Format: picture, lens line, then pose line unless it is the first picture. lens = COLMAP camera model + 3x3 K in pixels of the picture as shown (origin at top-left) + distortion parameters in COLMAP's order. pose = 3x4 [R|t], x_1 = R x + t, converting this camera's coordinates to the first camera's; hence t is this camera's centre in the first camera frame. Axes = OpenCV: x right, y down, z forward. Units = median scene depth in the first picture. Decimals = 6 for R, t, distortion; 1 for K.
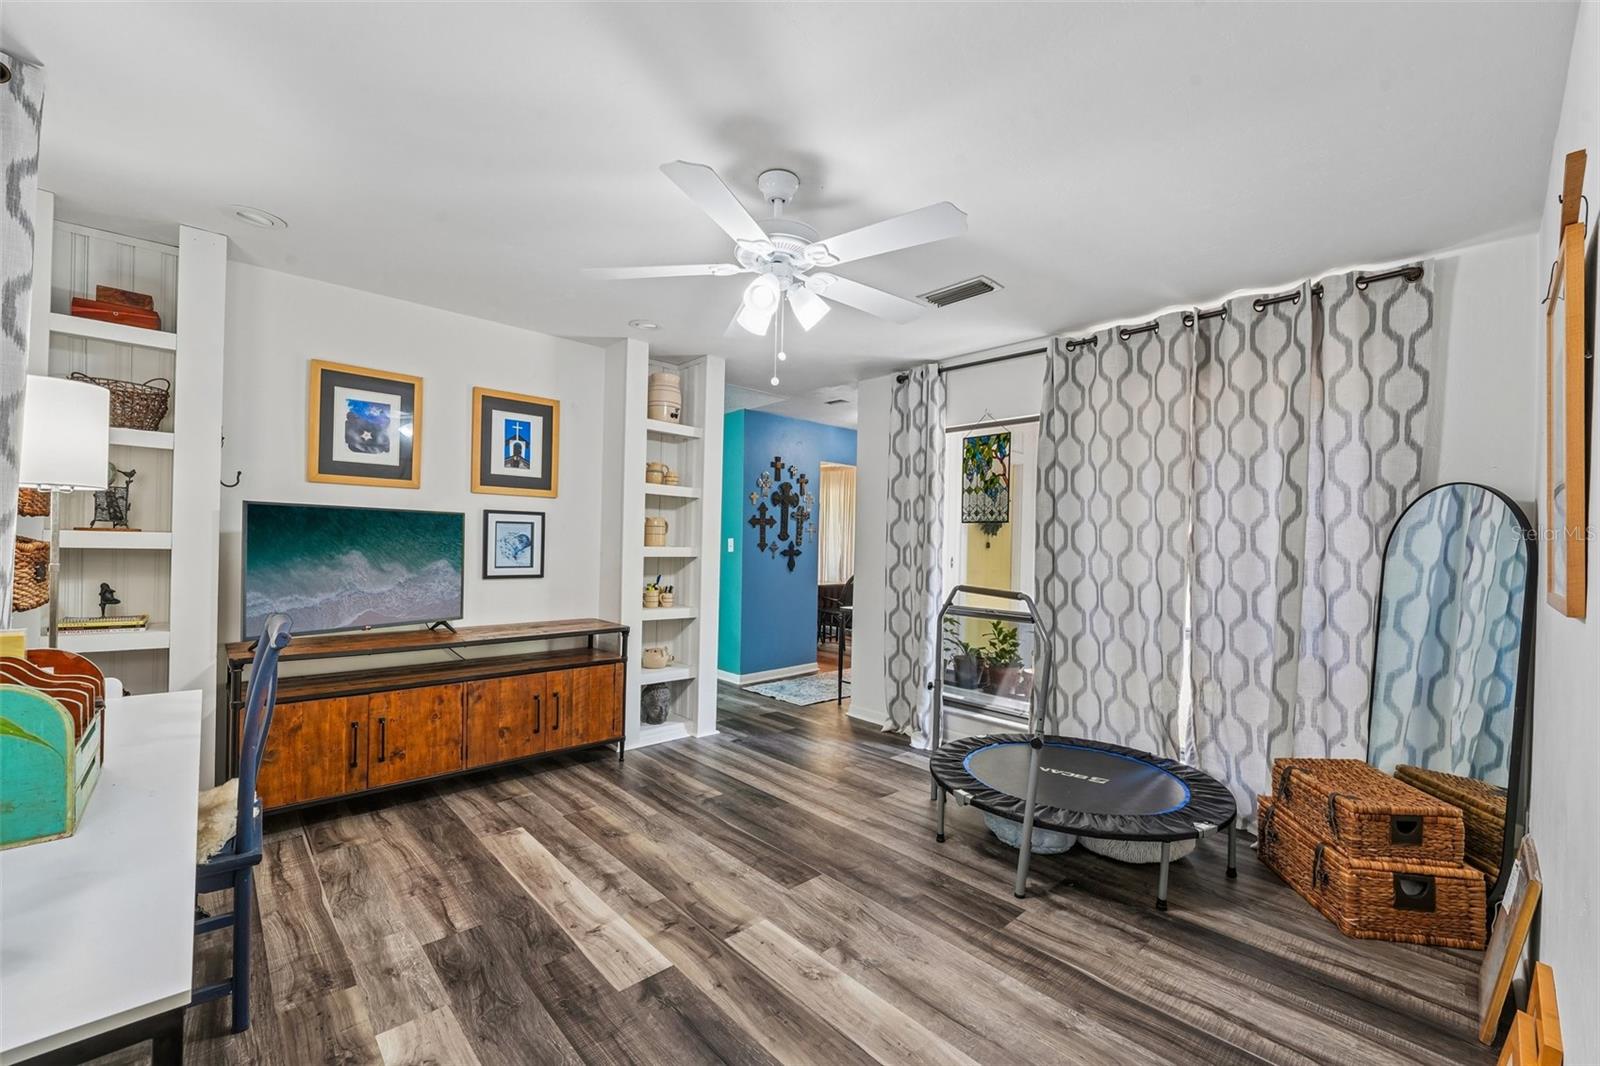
lens RADIAL K [[652.1, 0, 800.7], [0, 652.1, 541.4], [0, 0, 1]] dist [-0.022835, -0.000044]
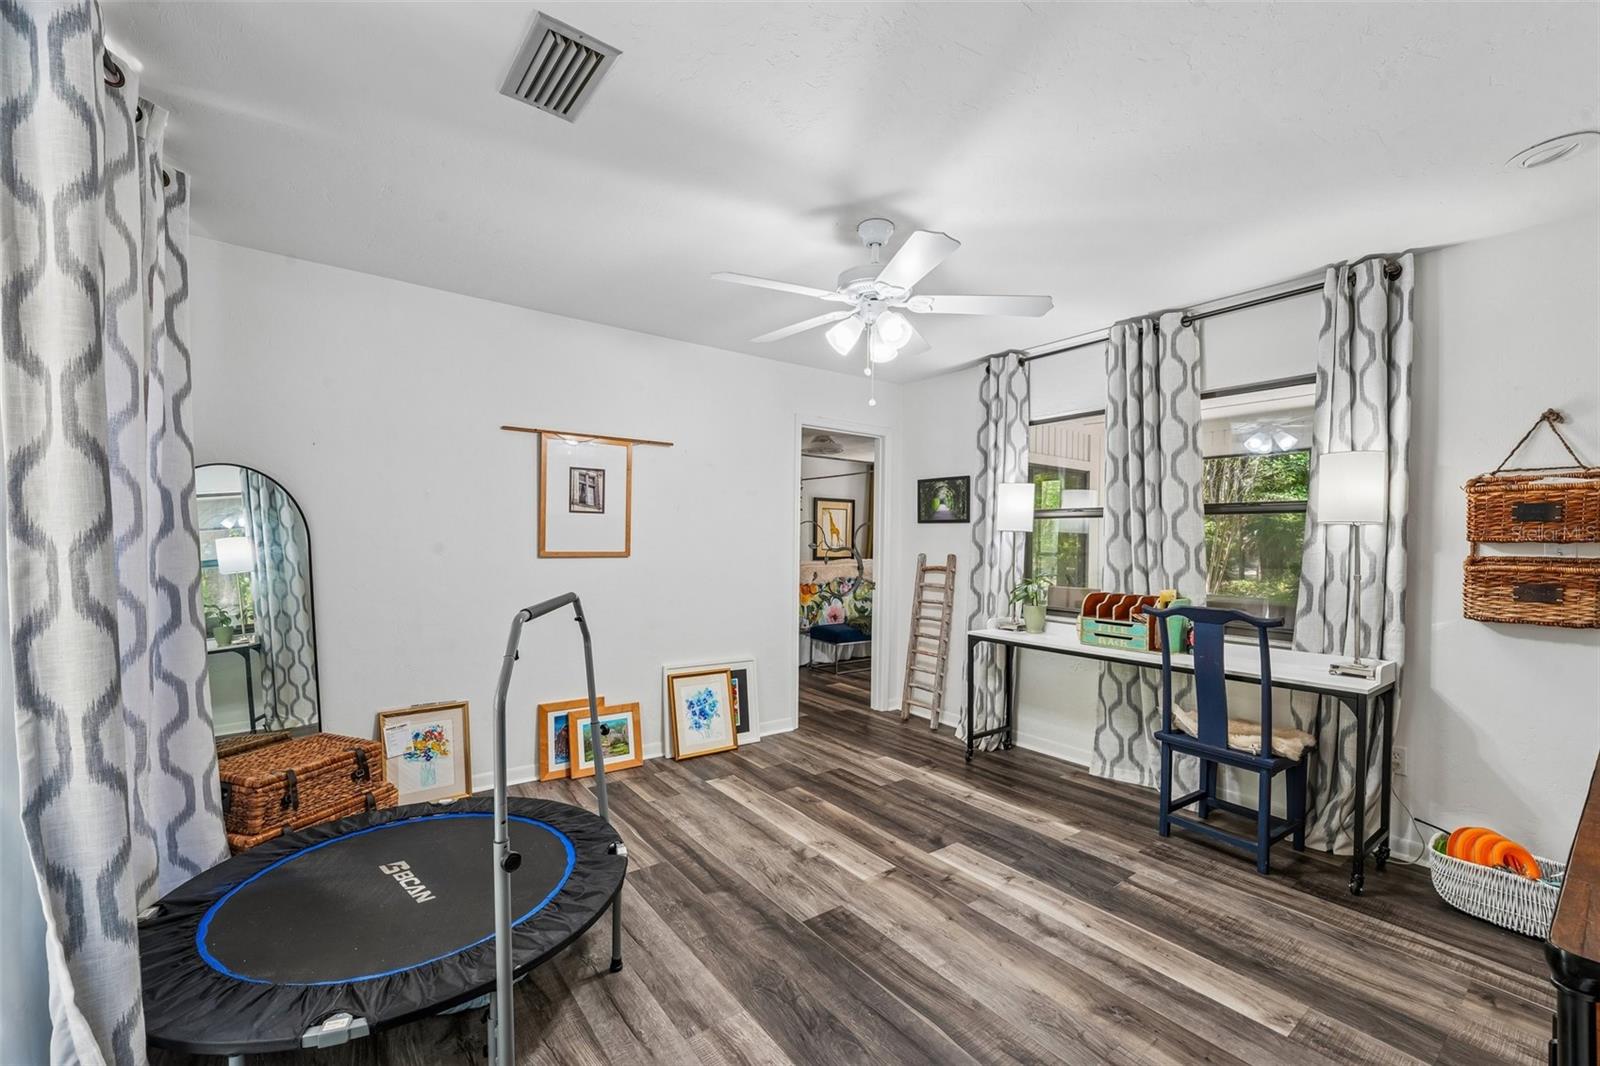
lens RADIAL K [[652.1, 0, 803.9], [0, 652.1, 536.9], [0, 0, 1]] dist [-0.022835, -0.000044]
pose [[-0.994144, -0.037068, 0.101509, -0.040105], [-0.038176, 0.999231, -0.008995, 0.006588], [-0.101097, -0.012818, -0.994794, 1.980409]]
